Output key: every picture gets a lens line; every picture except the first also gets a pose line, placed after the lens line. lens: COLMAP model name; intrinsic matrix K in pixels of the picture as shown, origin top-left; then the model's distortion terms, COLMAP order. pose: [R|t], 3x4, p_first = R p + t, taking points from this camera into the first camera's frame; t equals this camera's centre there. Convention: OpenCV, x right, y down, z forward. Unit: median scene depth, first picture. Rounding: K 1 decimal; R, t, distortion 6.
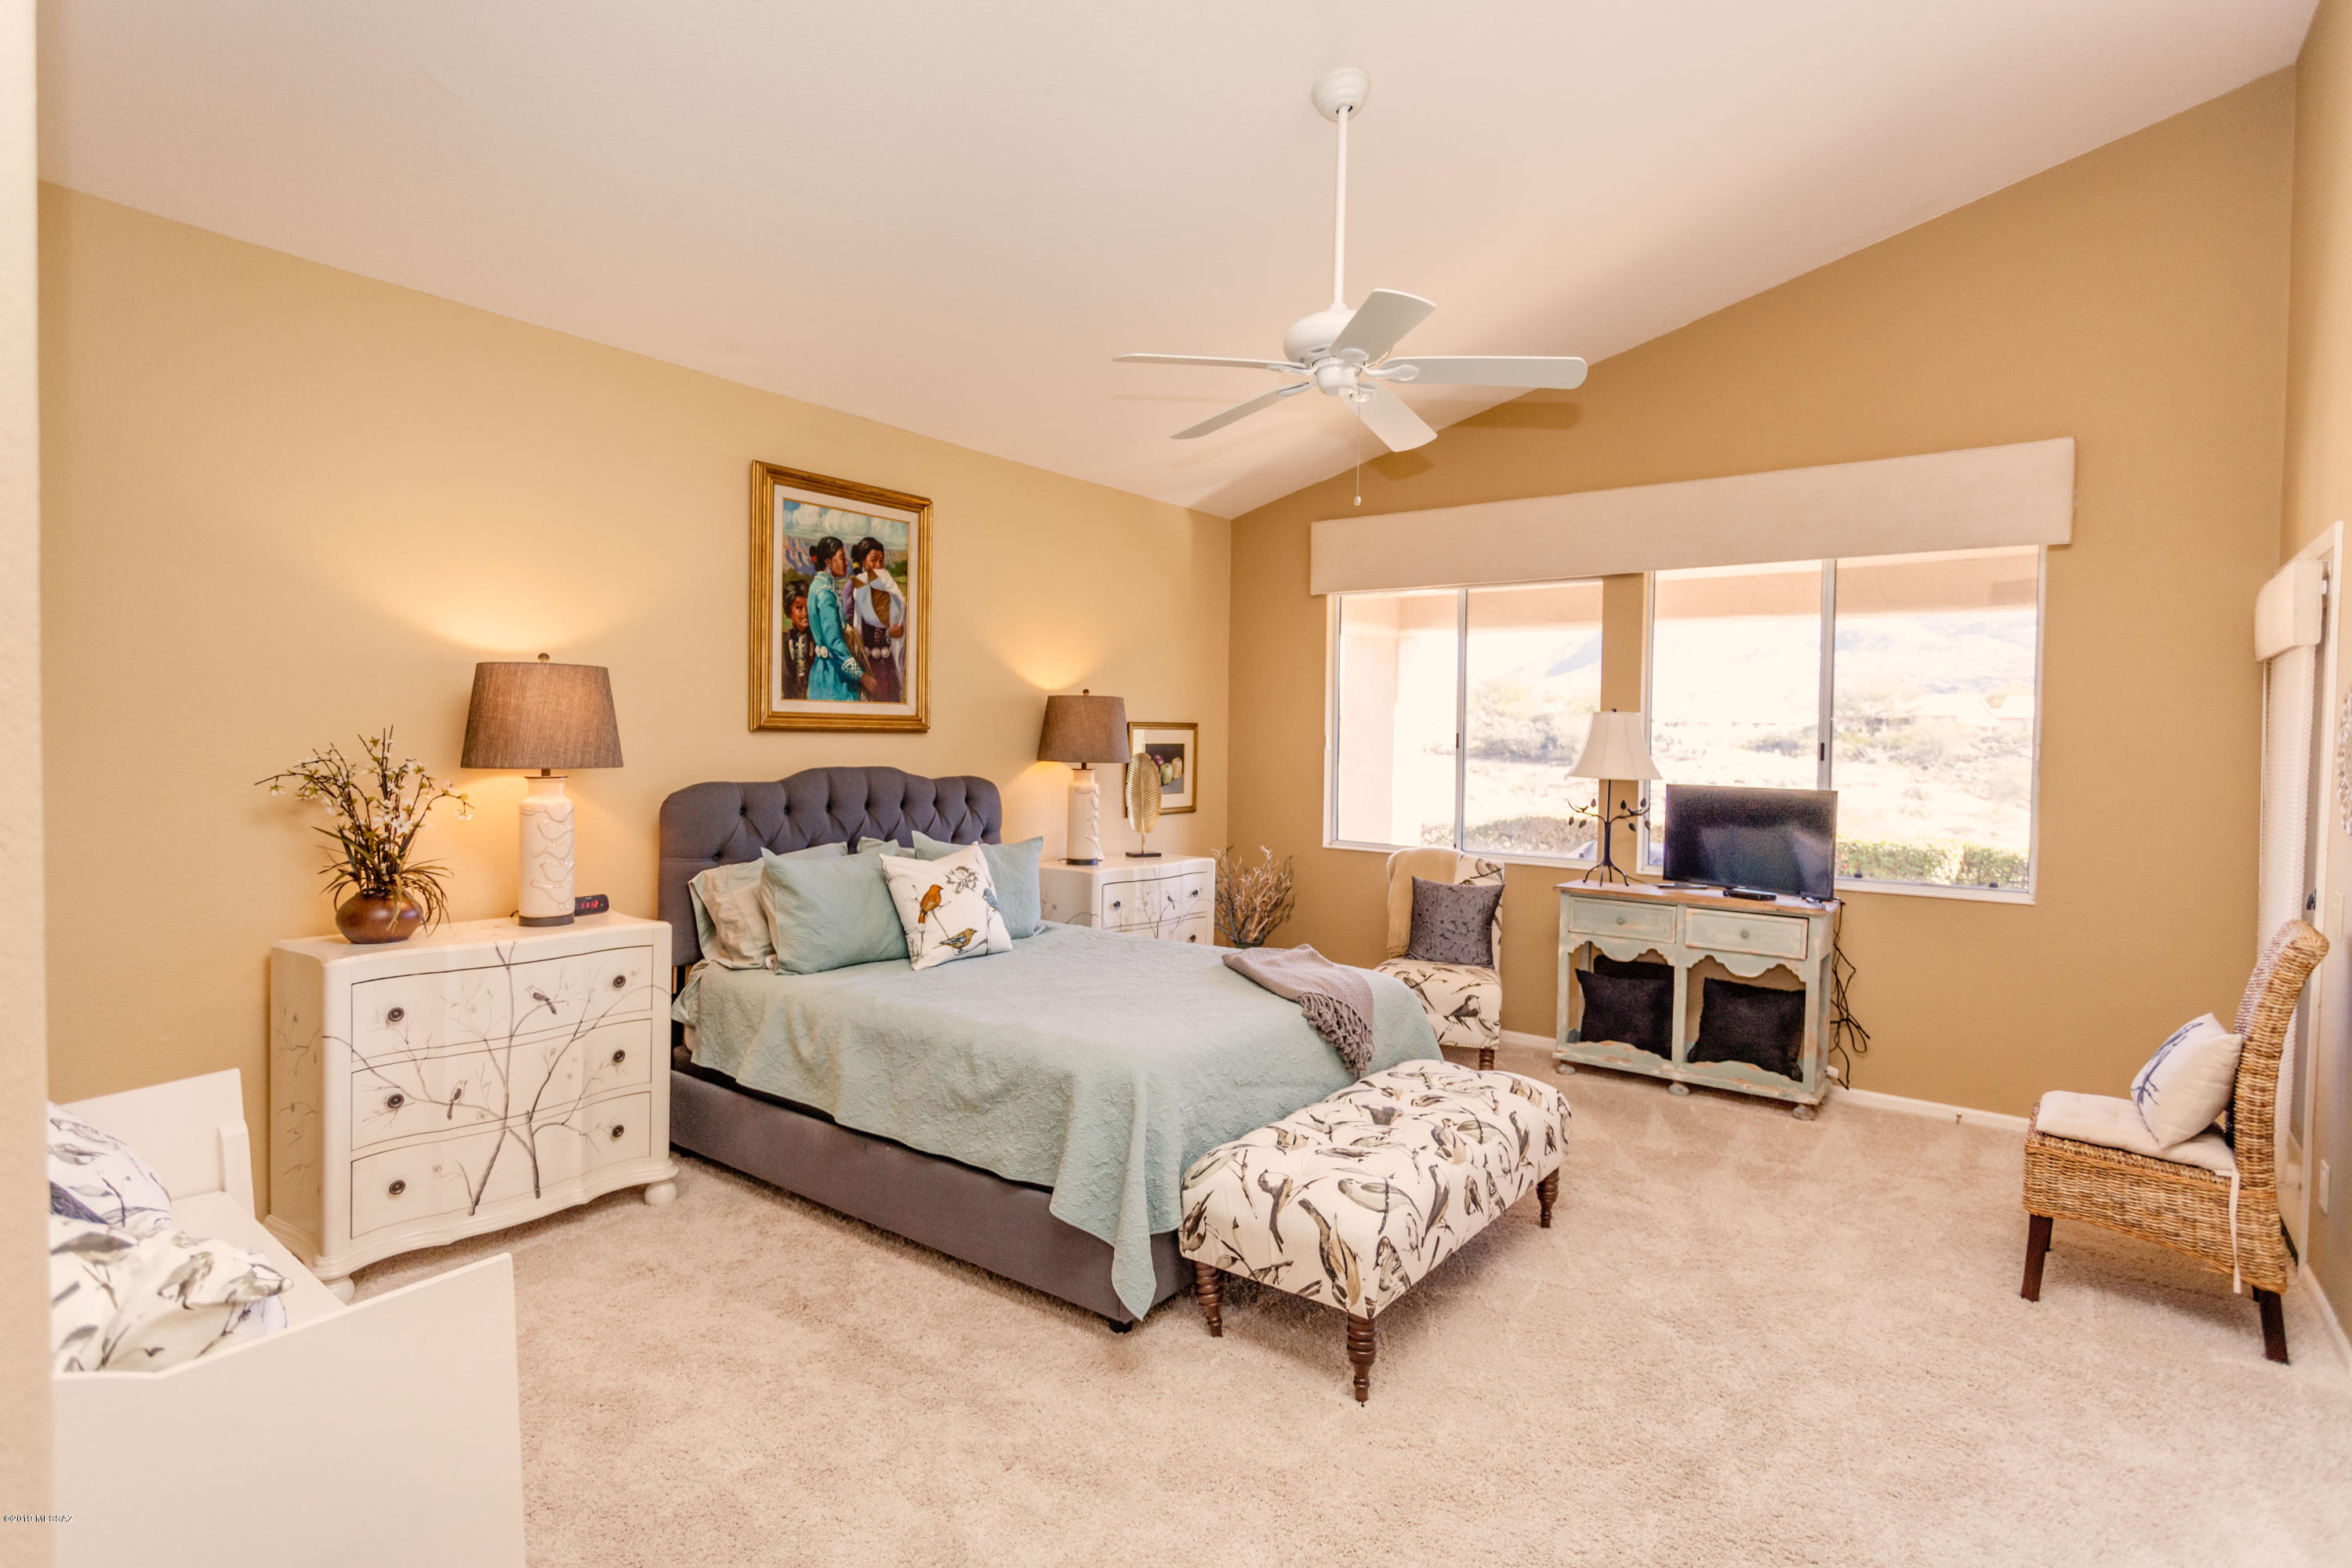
lens RADIAL K [[1172.5, 0, 1177.4], [0, 1172.5, 774.0], [0, 0, 1]] dist [-0.012447, 0.006180]
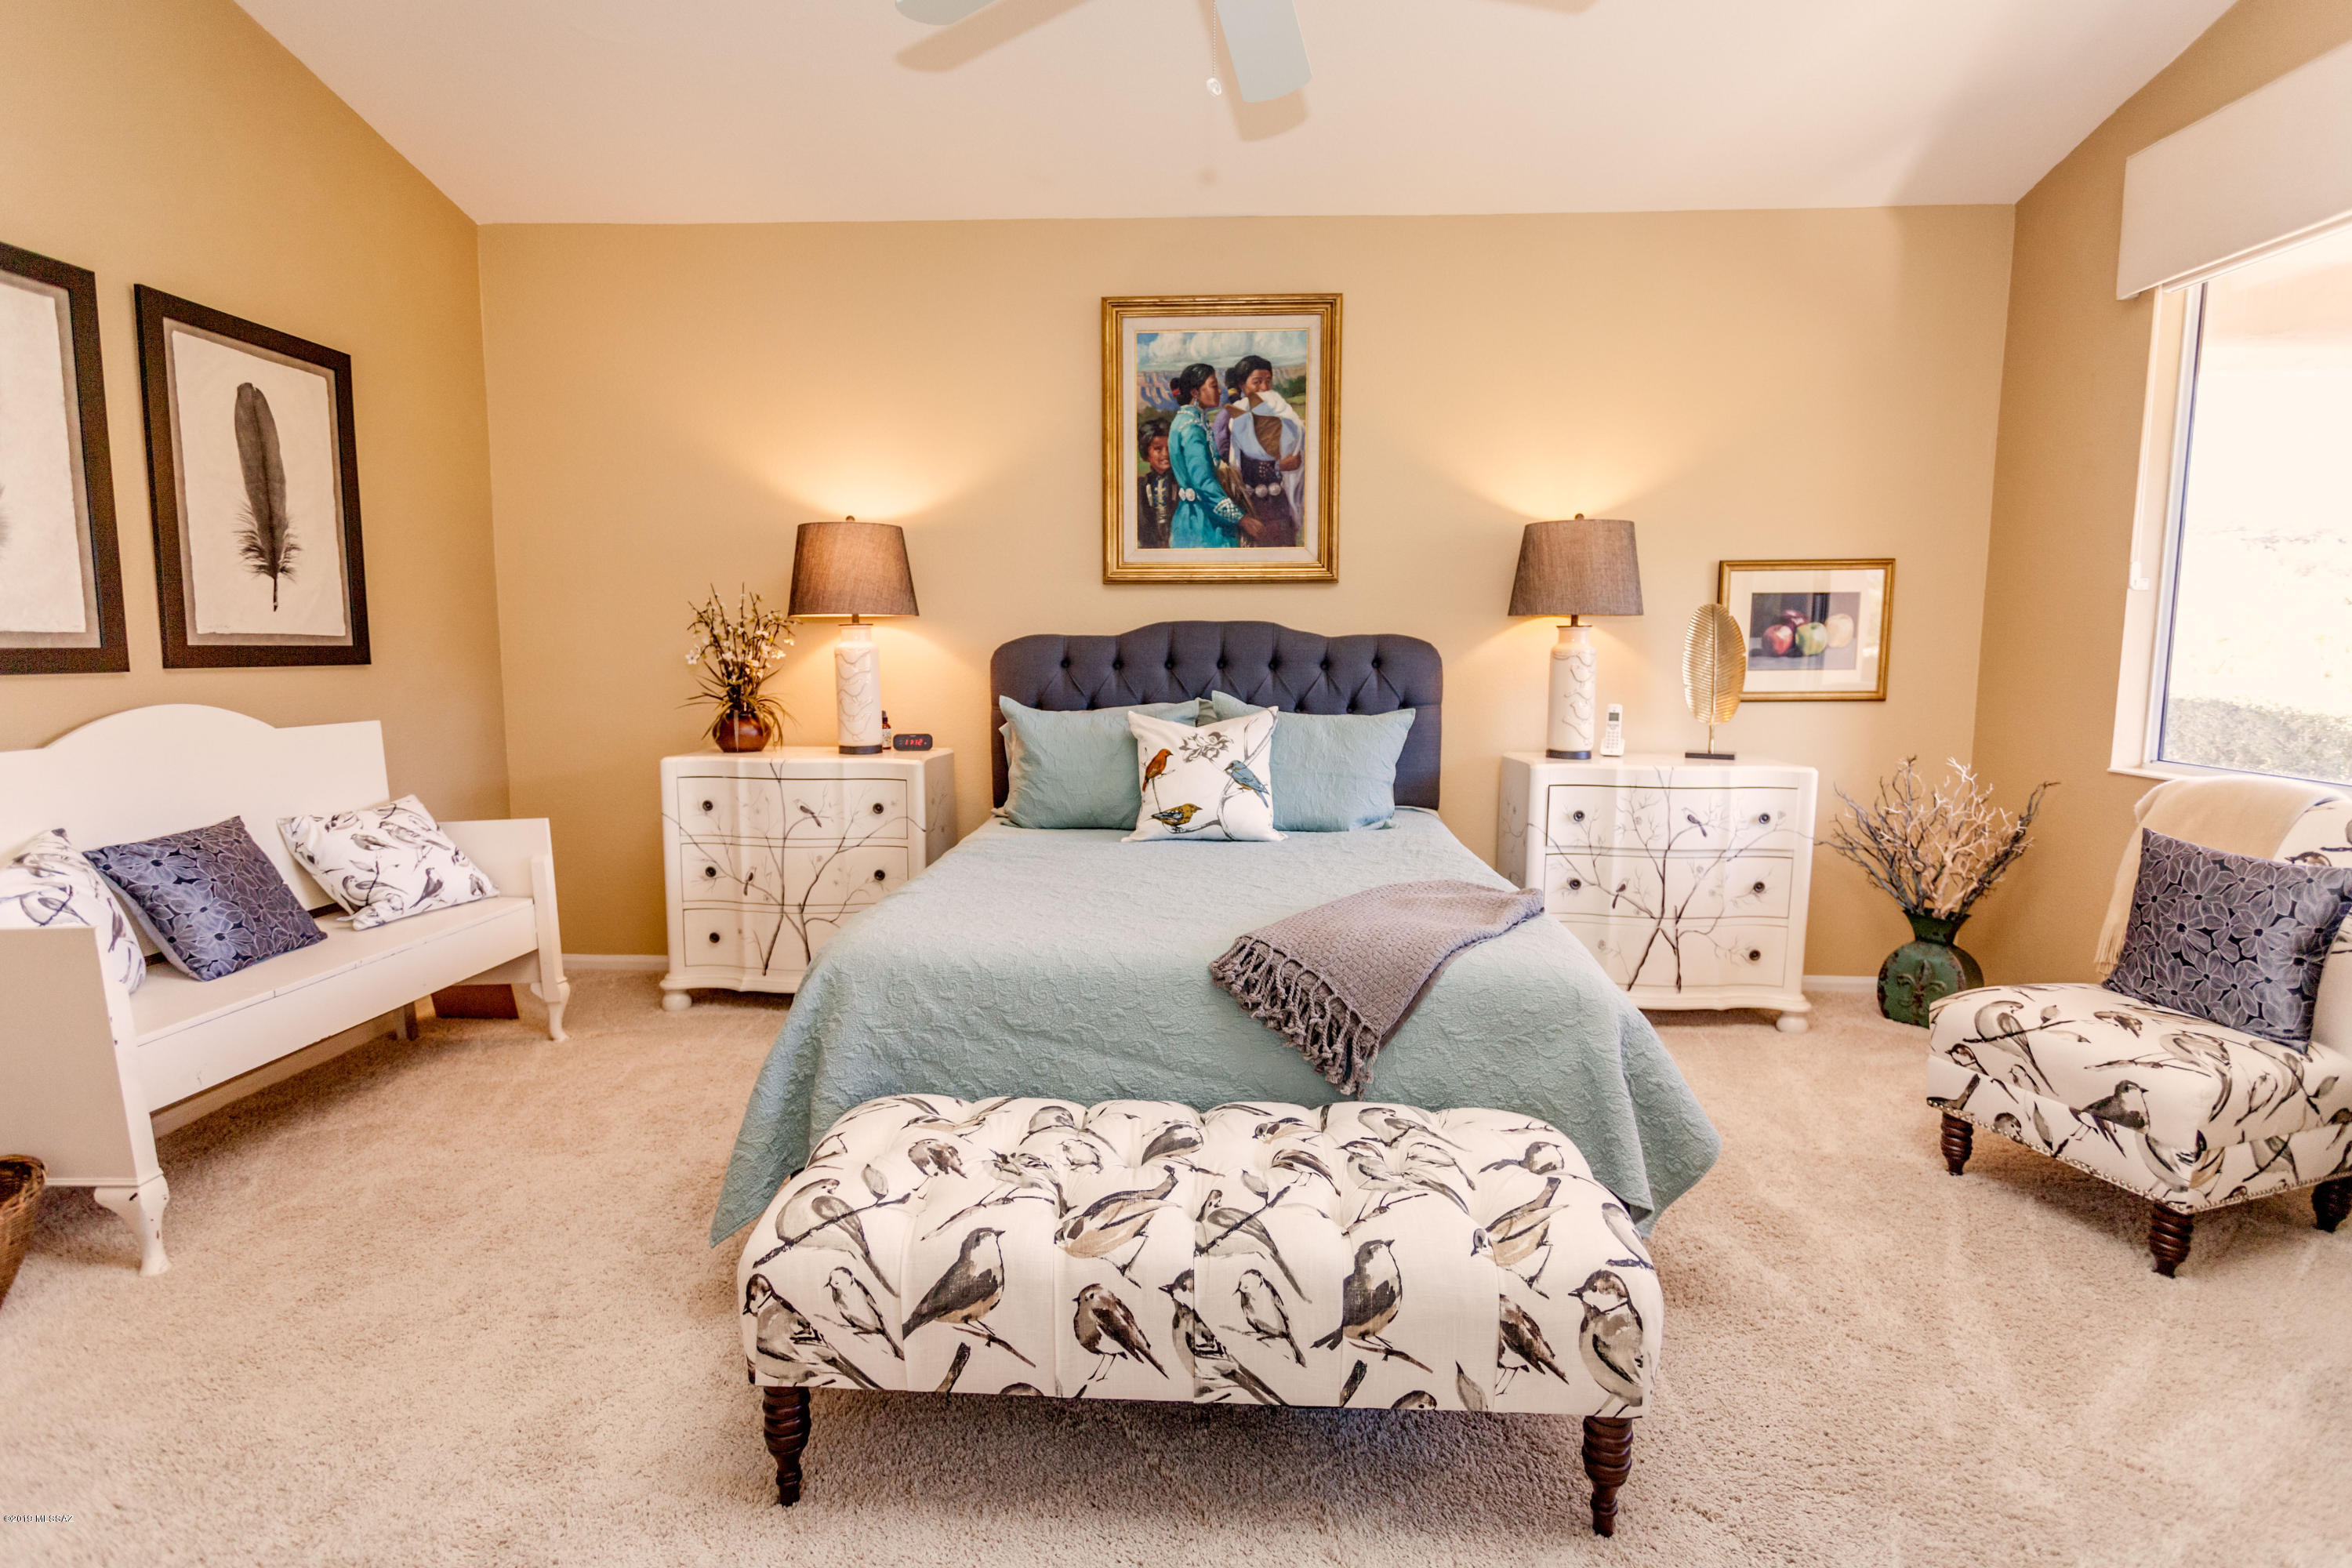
lens RADIAL K [[1162.5, 0, 1166.3], [0, 1162.5, 774.7], [0, 0, 1]] dist [-0.013175, 0.008431]
pose [[0.563532, 0.080103, -0.822202, 0.439832], [-0.016676, 0.996188, 0.085623, 0.035143], [0.825926, -0.034540, 0.562719, 0.458012]]
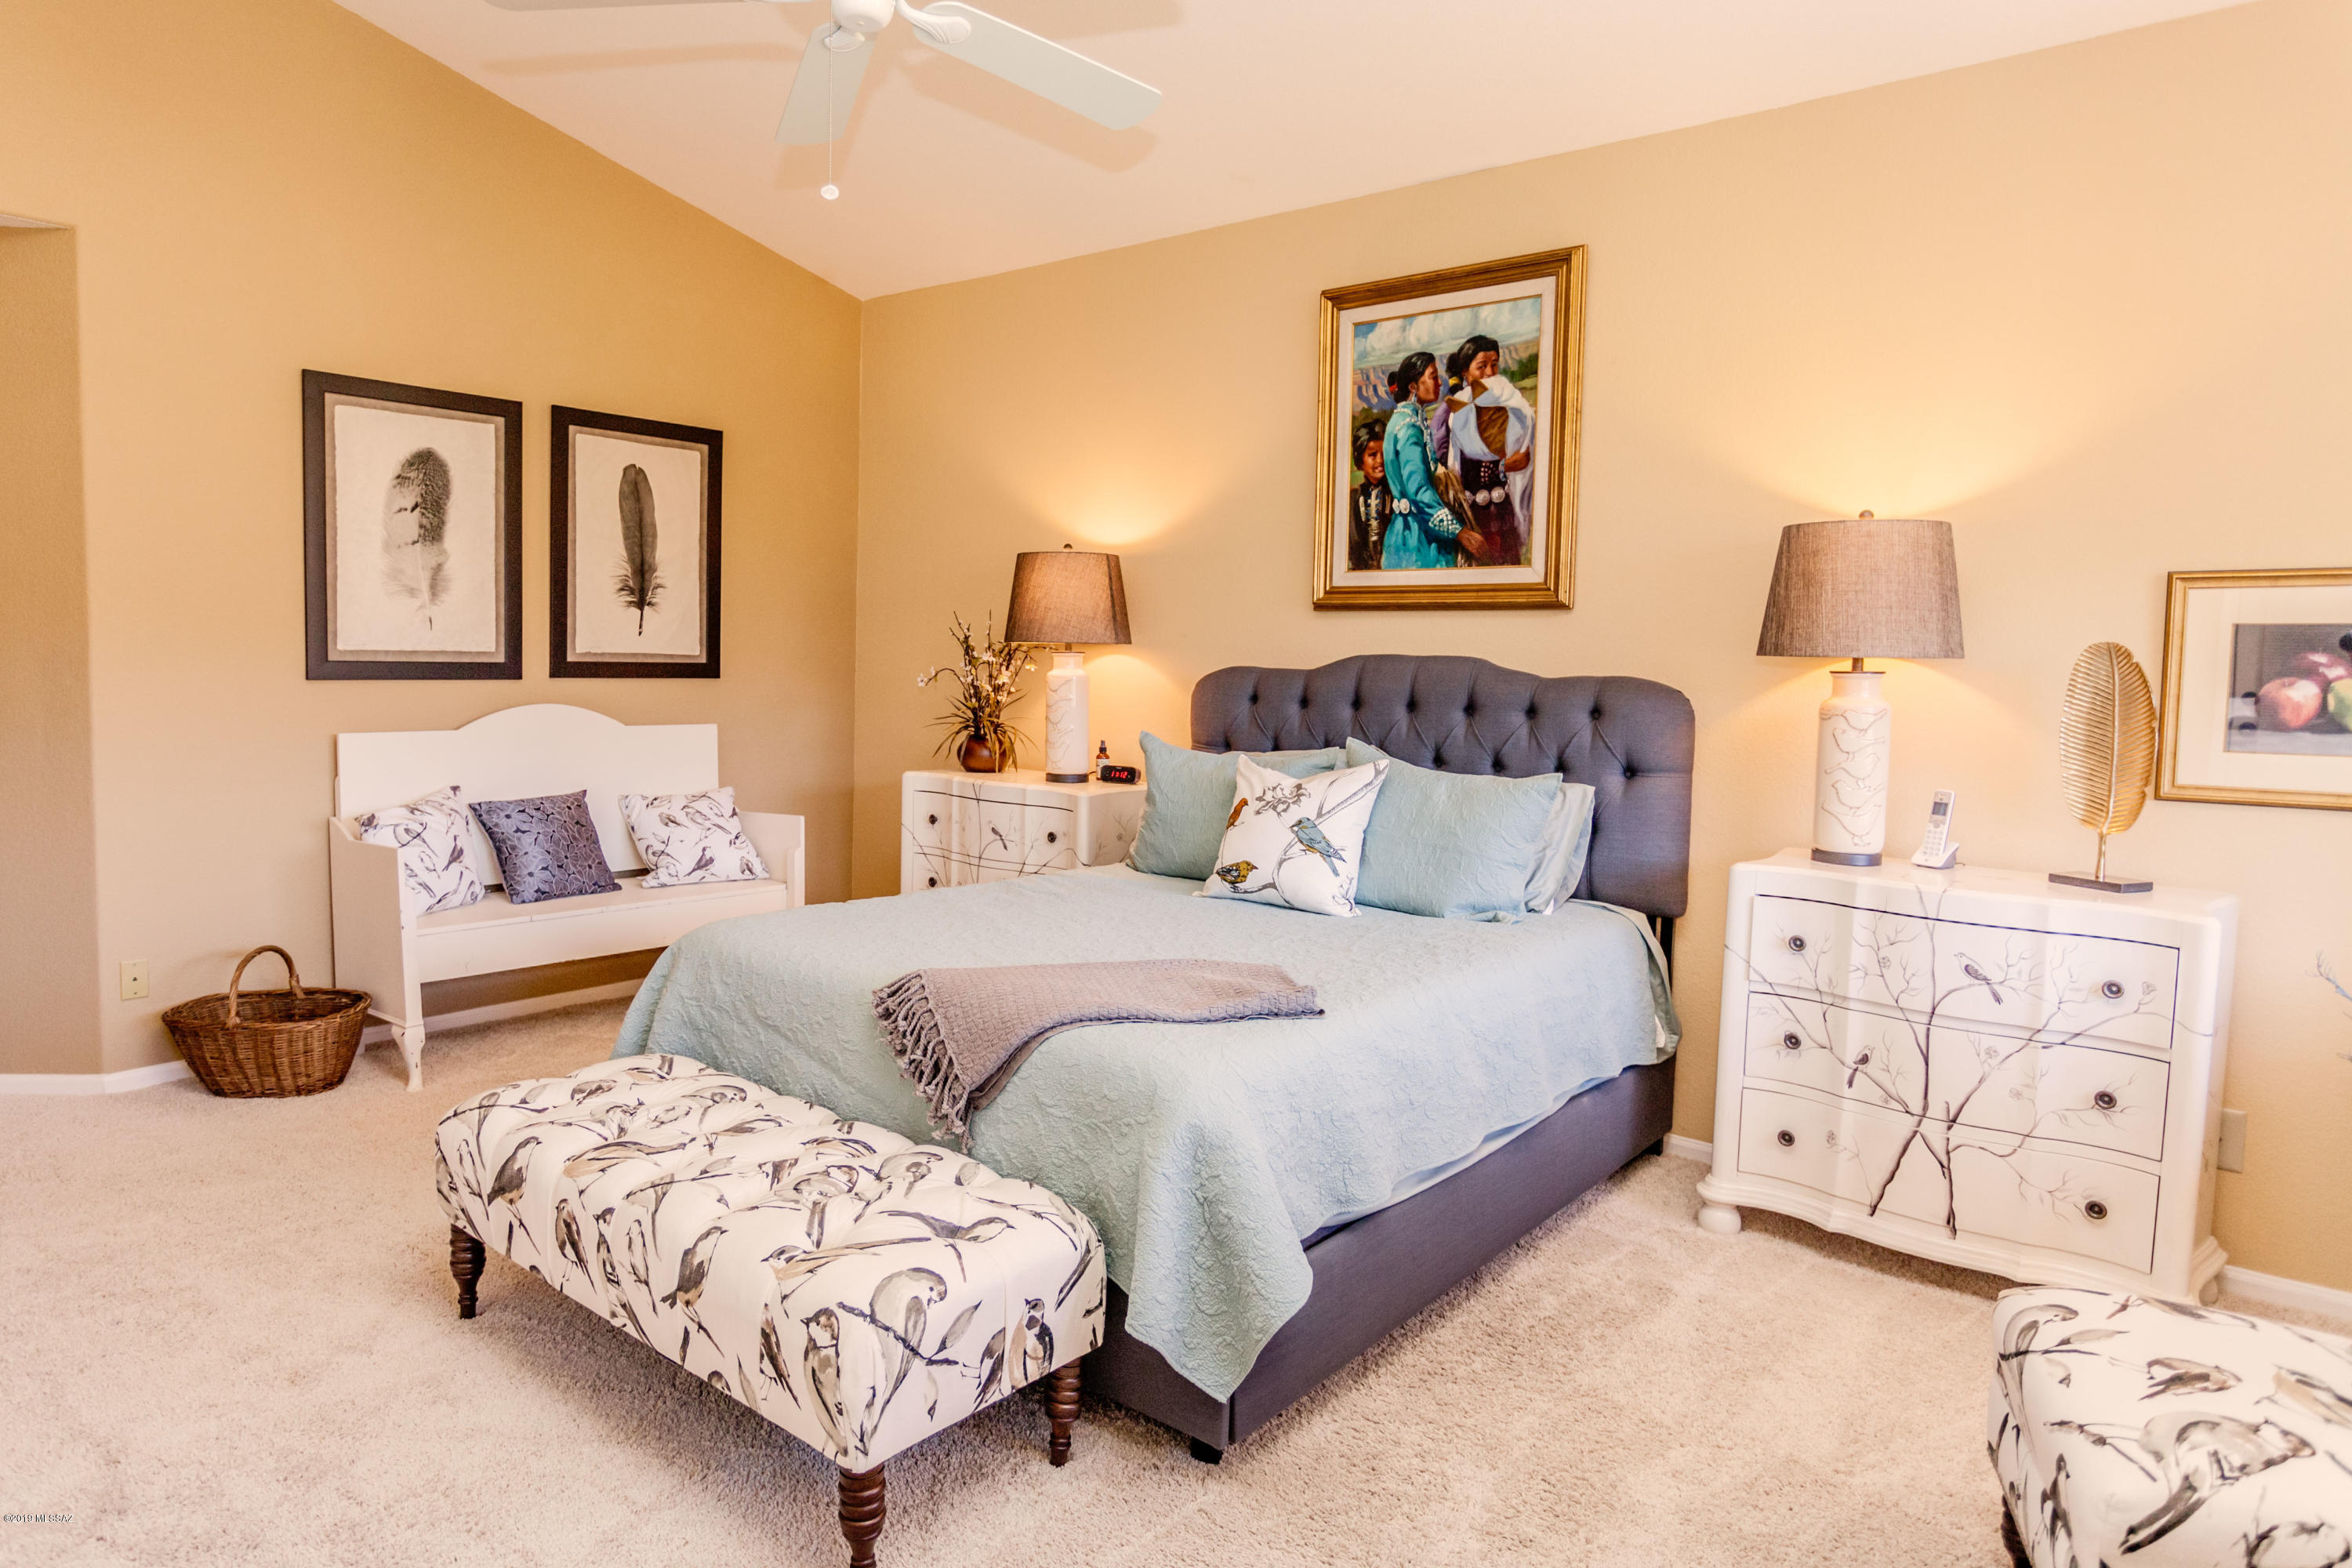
lens RADIAL K [[1441.3, 0, 1070.0], [0, 1441.3, 758.2], [0, 0, 1]] dist [-0.021721, 0.026847]
pose [[-0.081757, 0.059376, -0.994882, 0.655993], [-0.050408, 0.996700, 0.063627, 0.011937], [0.995377, 0.055352, -0.078494, 0.845966]]
